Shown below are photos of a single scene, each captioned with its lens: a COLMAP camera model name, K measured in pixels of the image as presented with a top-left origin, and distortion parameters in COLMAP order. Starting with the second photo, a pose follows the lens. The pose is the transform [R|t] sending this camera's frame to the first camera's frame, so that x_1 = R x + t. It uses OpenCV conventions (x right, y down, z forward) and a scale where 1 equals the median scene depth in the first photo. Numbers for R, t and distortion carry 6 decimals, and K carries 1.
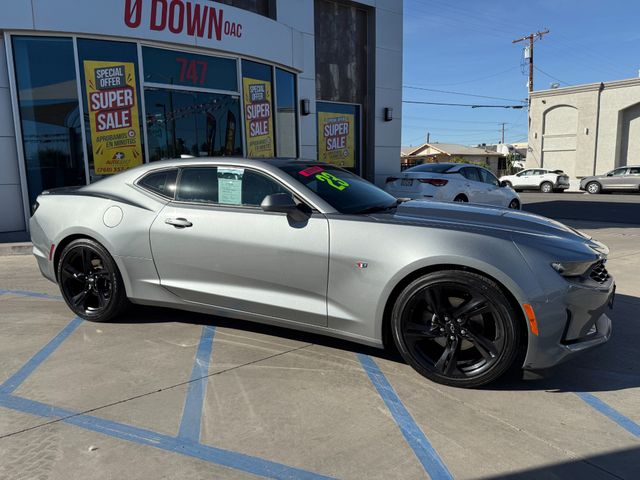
lens RADIAL K [[460.5, 0, 320.0], [0, 460.5, 246.3], [0, 0, 1]] dist [0.022407, -0.044170]
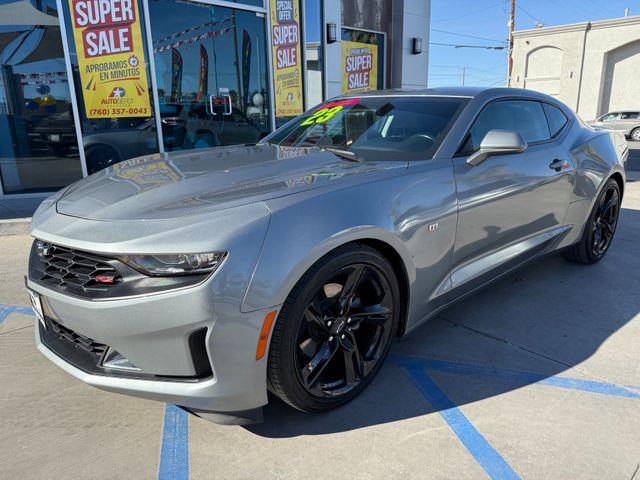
lens RADIAL K [[460.5, 0, 315.8], [0, 460.5, 246.5], [0, 0, 1]] dist [0.022407, -0.044170]
pose [[0.995571, -0.029341, 0.089318, -0.164144], [0.019504, 0.993842, 0.109080, -0.022076], [-0.091968, -0.106855, 0.990012, 0.184075]]
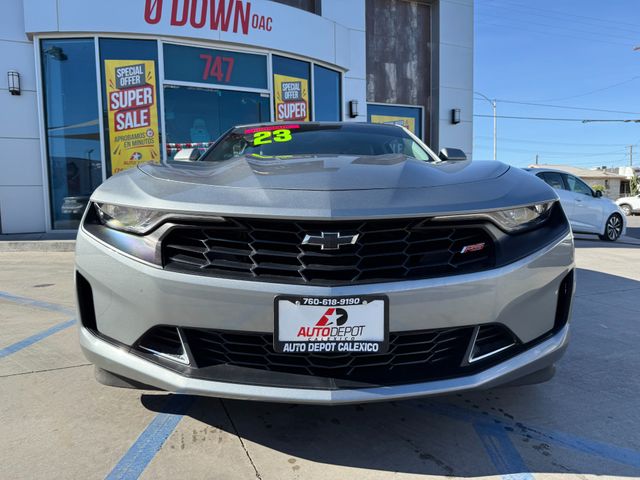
lens RADIAL K [[460.5, 0, 317.3], [0, 460.5, 241.8], [0, 0, 1]] dist [0.022407, -0.044170]
pose [[0.973737, 0.019247, -0.226859, 0.128539], [-0.035780, 0.996975, -0.068994, 0.028904], [0.224845, 0.075299, 0.971481, 0.140077]]
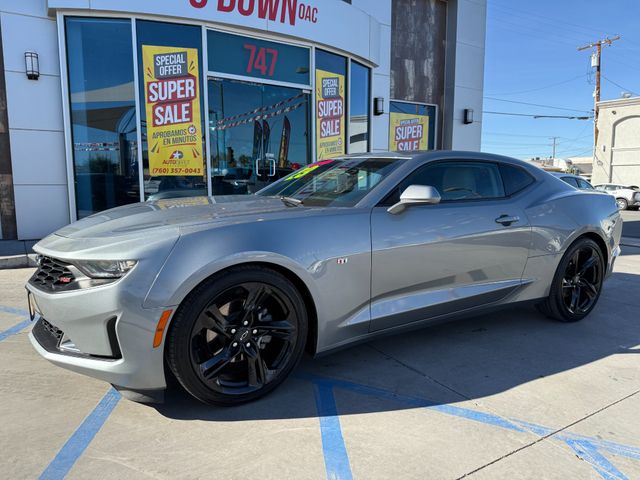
lens RADIAL K [[460.5, 0, 314.9], [0, 460.5, 243.7], [0, 0, 1]] dist [0.022407, -0.044170]
pose [[0.995764, 0.028333, -0.087470, -0.079864], [-0.031225, 0.999004, -0.031867, -0.007354], [0.086480, 0.034463, 0.995657, 0.136358]]
